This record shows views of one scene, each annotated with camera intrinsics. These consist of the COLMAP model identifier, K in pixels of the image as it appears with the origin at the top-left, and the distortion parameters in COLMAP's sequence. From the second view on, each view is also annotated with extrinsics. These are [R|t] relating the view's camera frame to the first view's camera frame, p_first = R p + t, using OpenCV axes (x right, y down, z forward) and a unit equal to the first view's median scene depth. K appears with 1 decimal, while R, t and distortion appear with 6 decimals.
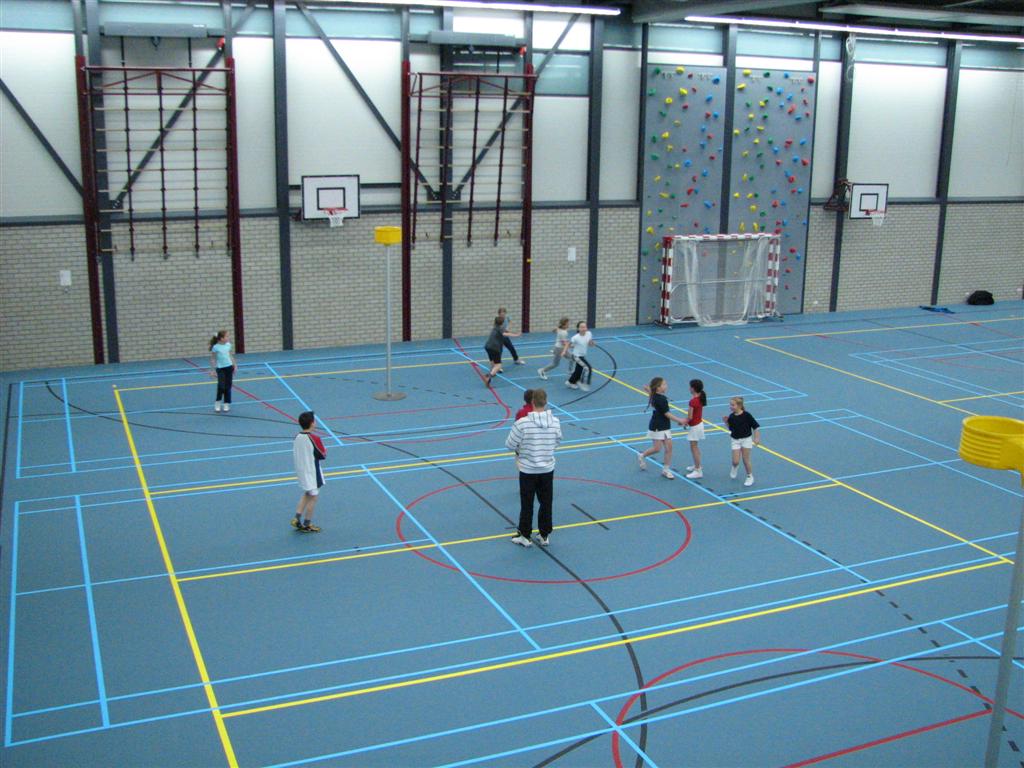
lens RADIAL K [[1102.9, 0, 532.9], [0, 1102.9, 375.3], [0, 0, 1]] dist [-0.099499, 0.000000]
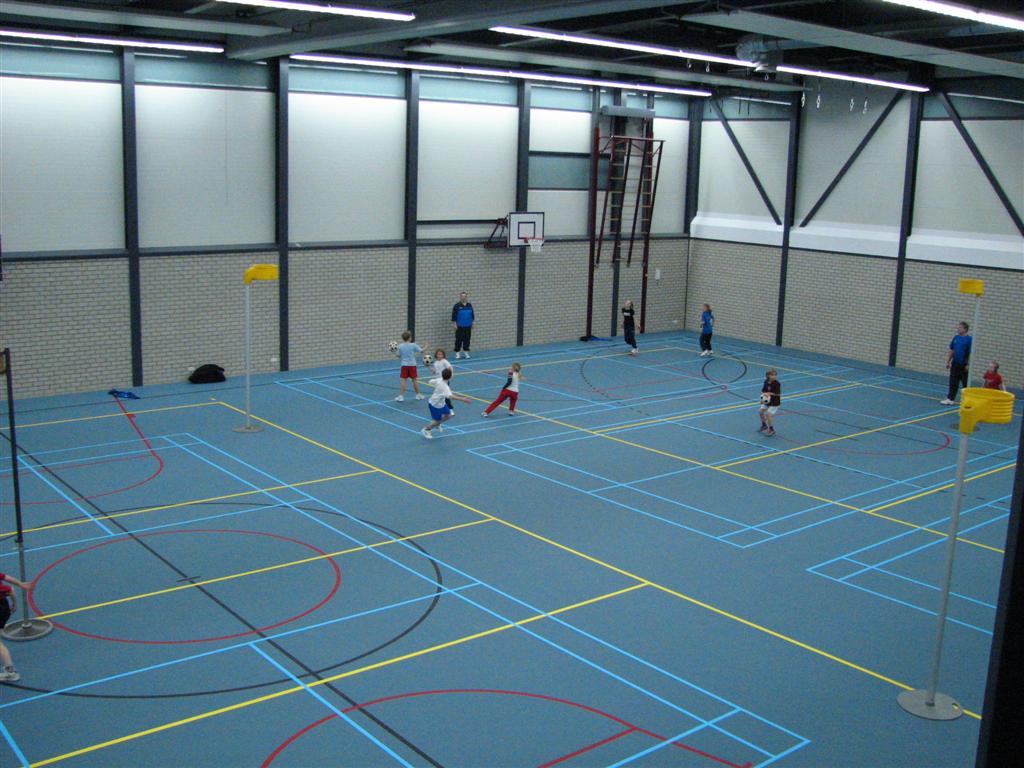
lens RADIAL K [[1102.9, 0, 513.0], [0, 1102.9, 378.4], [0, 0, 1]] dist [-0.099499, 0.000000]
pose [[0.965718, -0.038864, 0.256667, 0.298991], [0.047524, 0.998488, -0.027620, -0.024757], [-0.255206, 0.038871, 0.966105, 0.121237]]
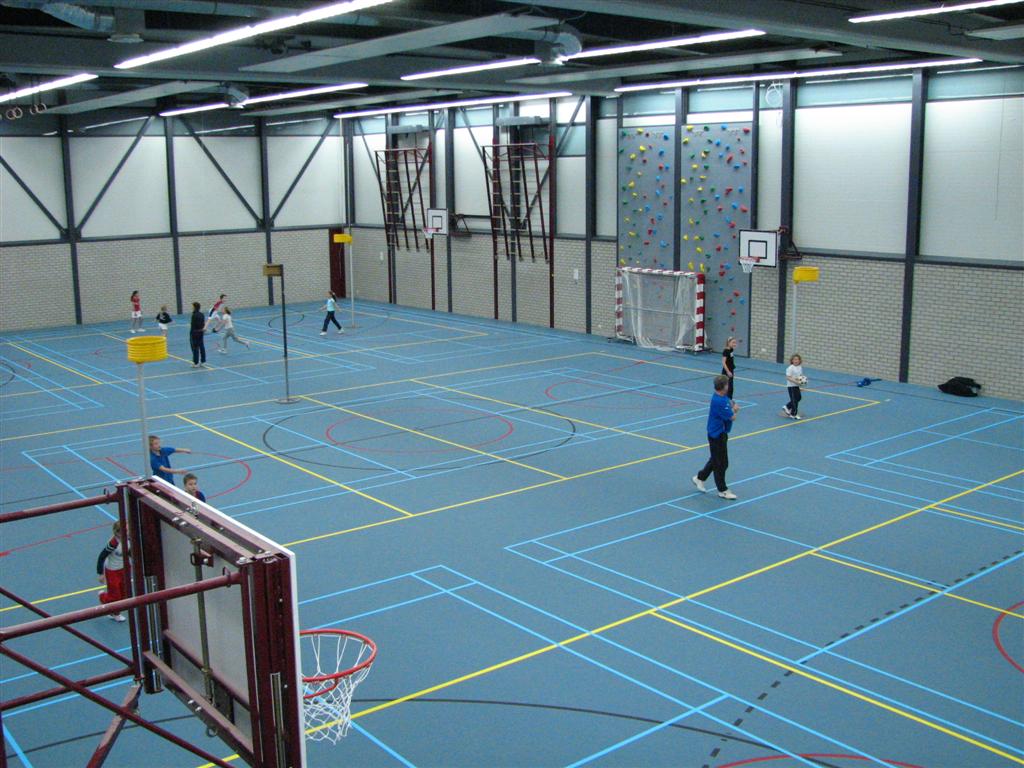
lens RADIAL K [[1102.9, 0, 512.5], [0, 1102.9, 390.2], [0, 0, 1]] dist [-0.099499, 0.000000]
pose [[0.258693, 0.170203, -0.950846, 1.289608], [-0.206844, 0.971282, 0.117586, -0.112488], [0.943554, 0.166258, 0.286469, 0.560856]]
